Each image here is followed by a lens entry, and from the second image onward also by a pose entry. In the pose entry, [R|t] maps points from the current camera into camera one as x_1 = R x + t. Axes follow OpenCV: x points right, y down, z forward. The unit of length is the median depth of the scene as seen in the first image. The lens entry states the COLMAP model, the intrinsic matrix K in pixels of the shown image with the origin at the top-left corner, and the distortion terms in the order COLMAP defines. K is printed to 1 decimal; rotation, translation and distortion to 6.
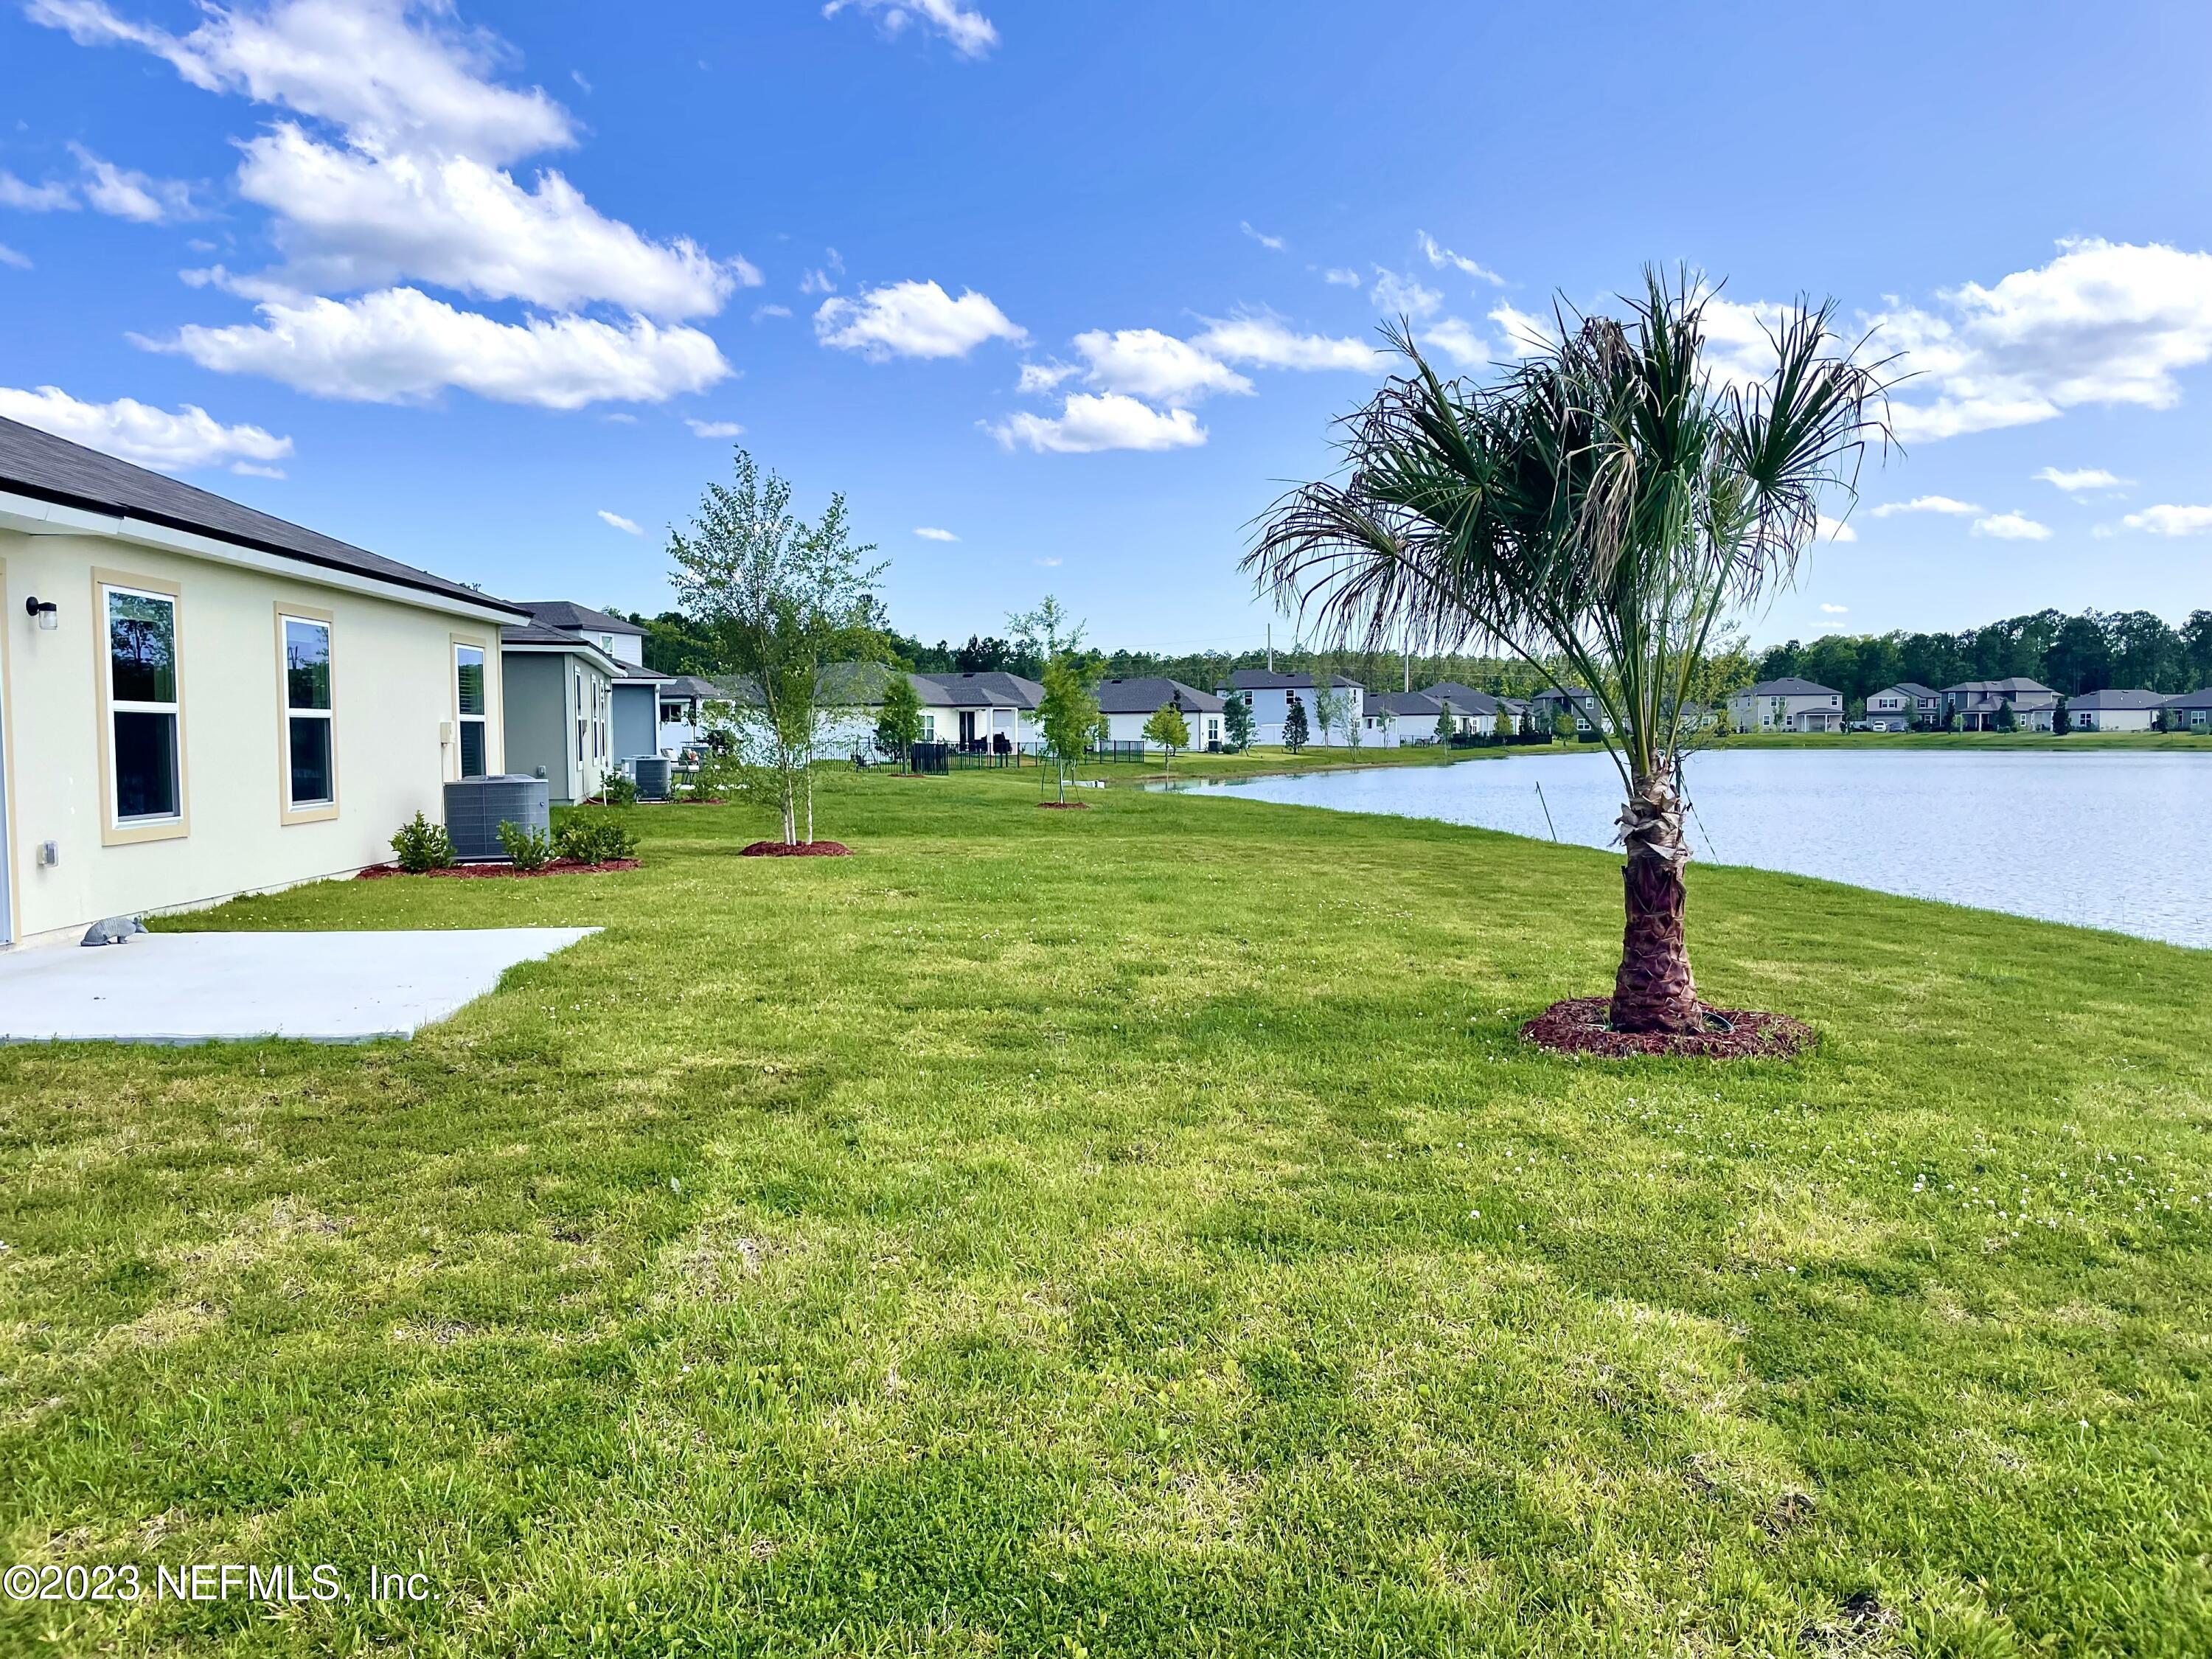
lens RADIAL K [[1676.5, 0, 1103.9], [0, 1676.5, 804.8], [0, 0, 1]] dist [0.108297, -0.168747]
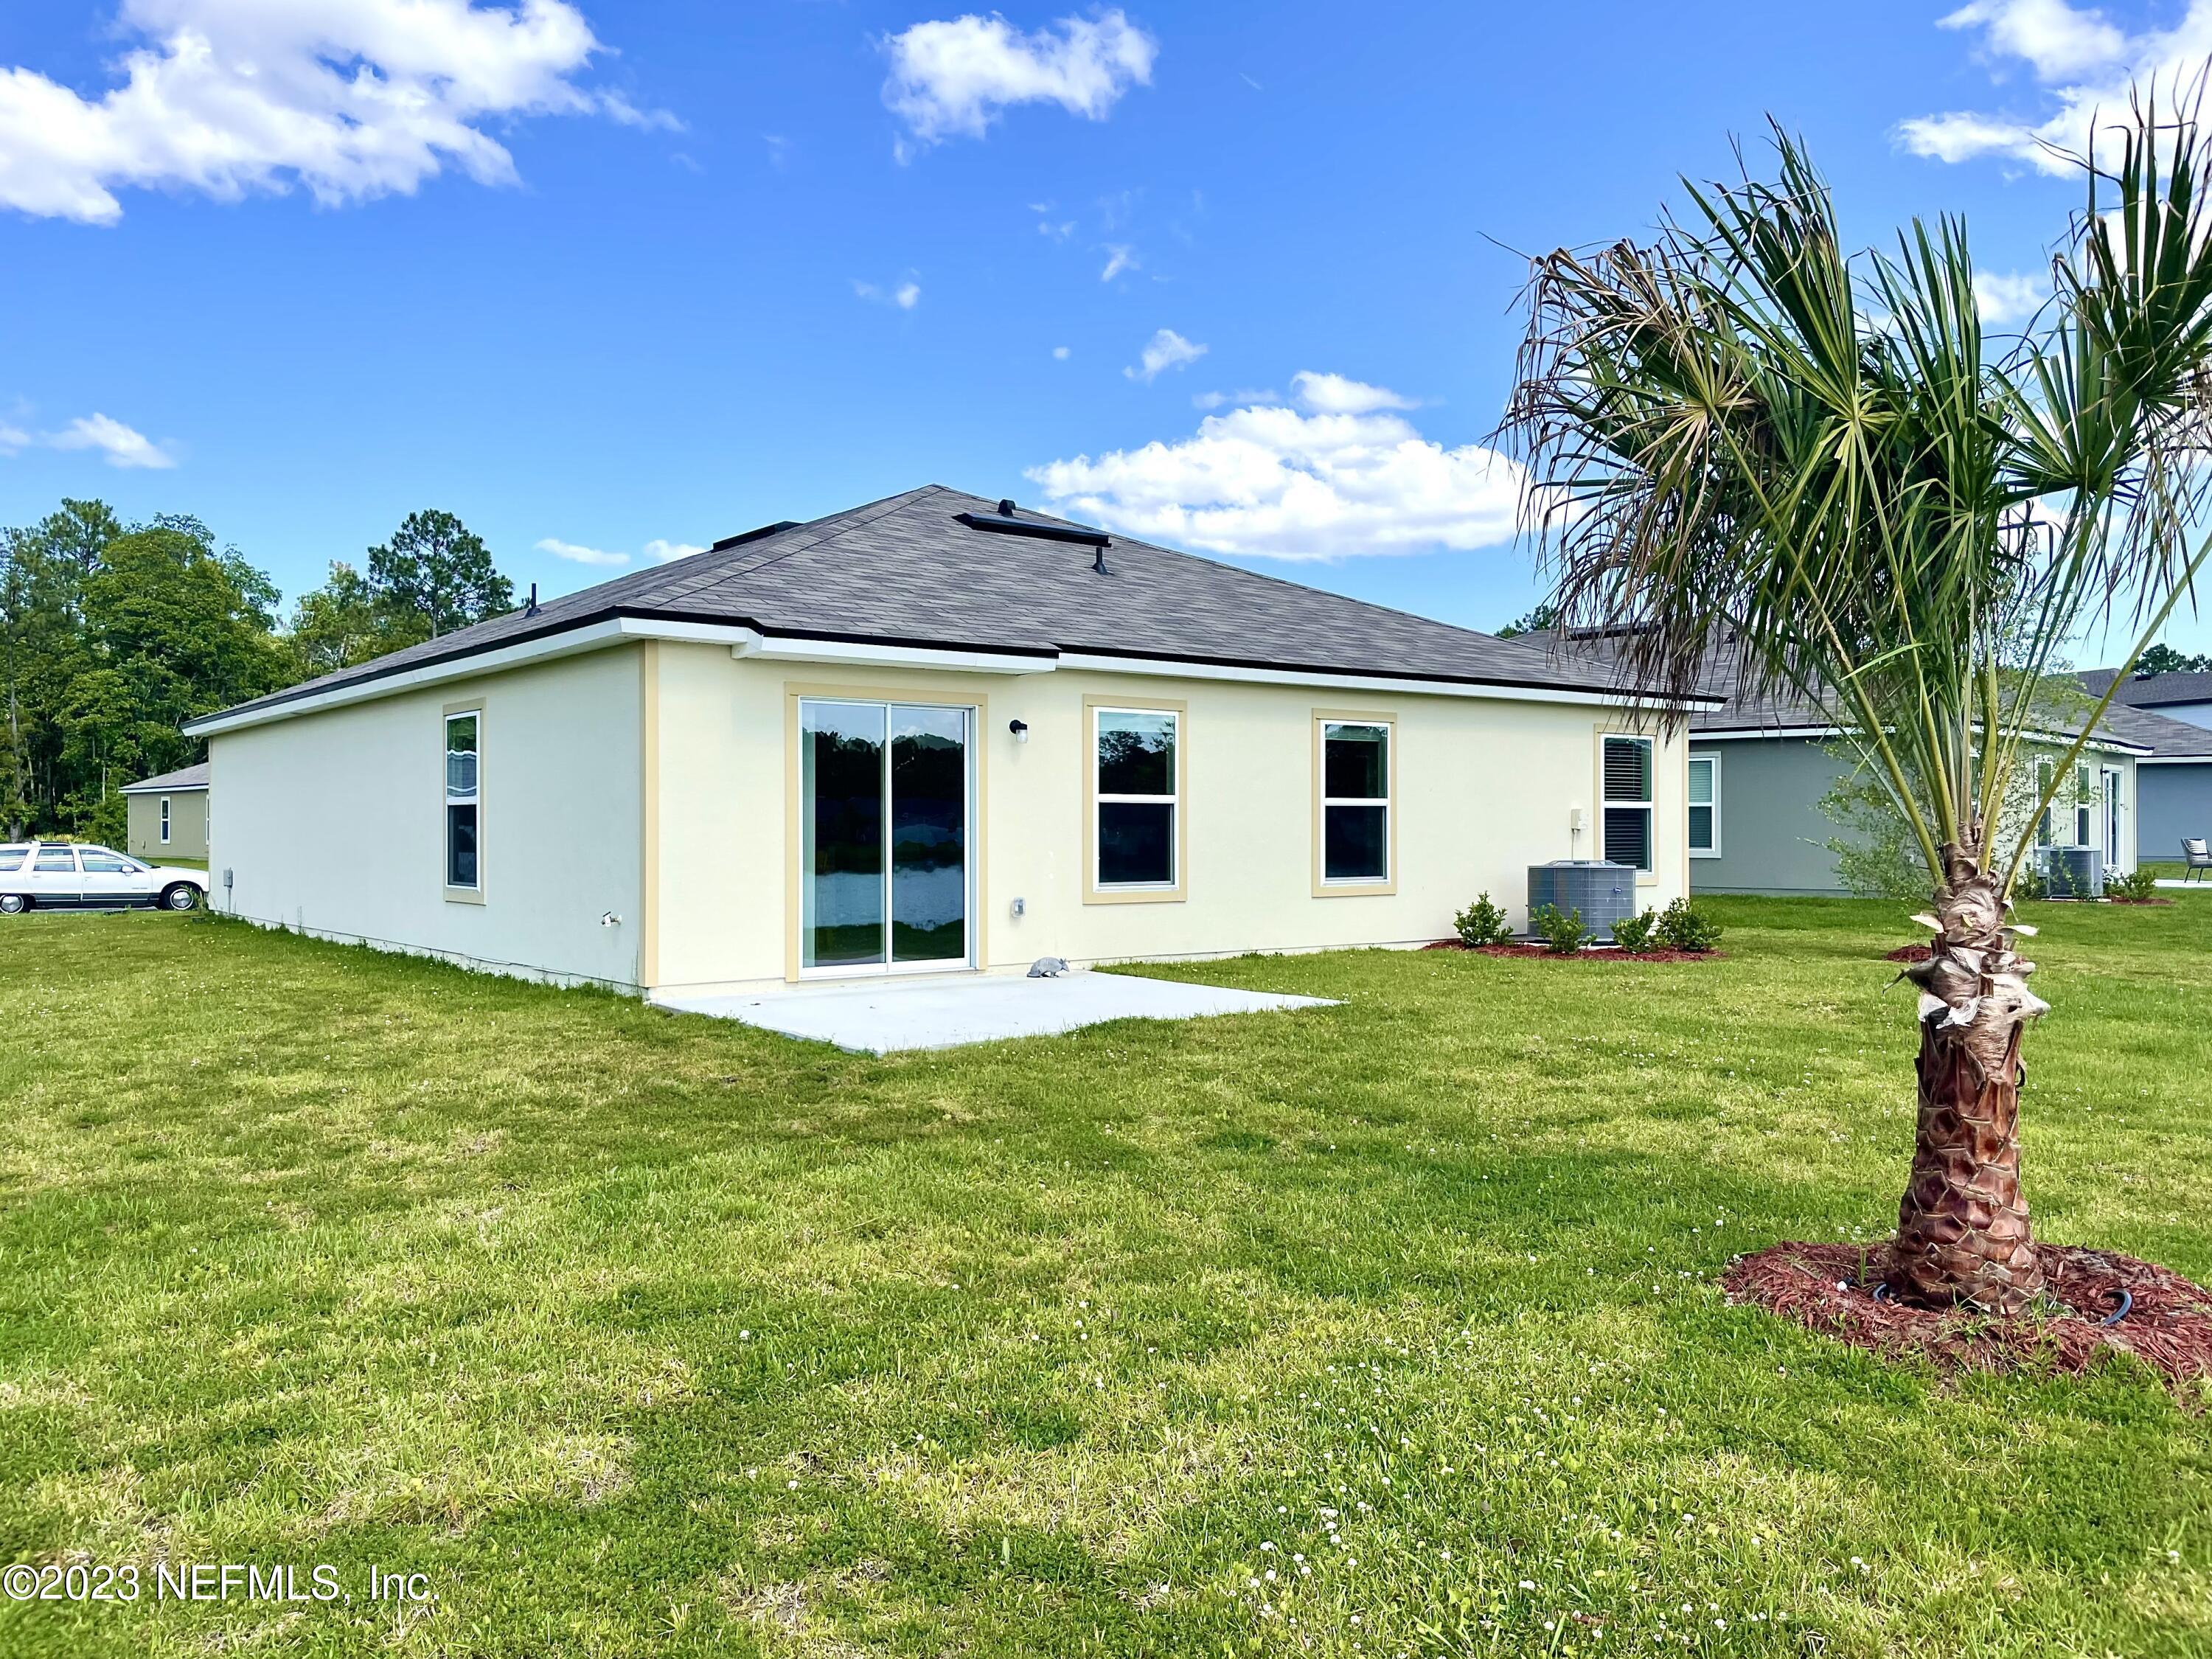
lens RADIAL K [[1676.5, 0, 1103.9], [0, 1676.5, 804.8], [0, 0, 1]] dist [0.108297, -0.168747]
pose [[0.559520, -0.005791, -0.828797, 0.675554], [-0.037664, 0.998765, -0.032406, -0.015486], [0.827961, 0.049348, 0.558611, 0.390689]]
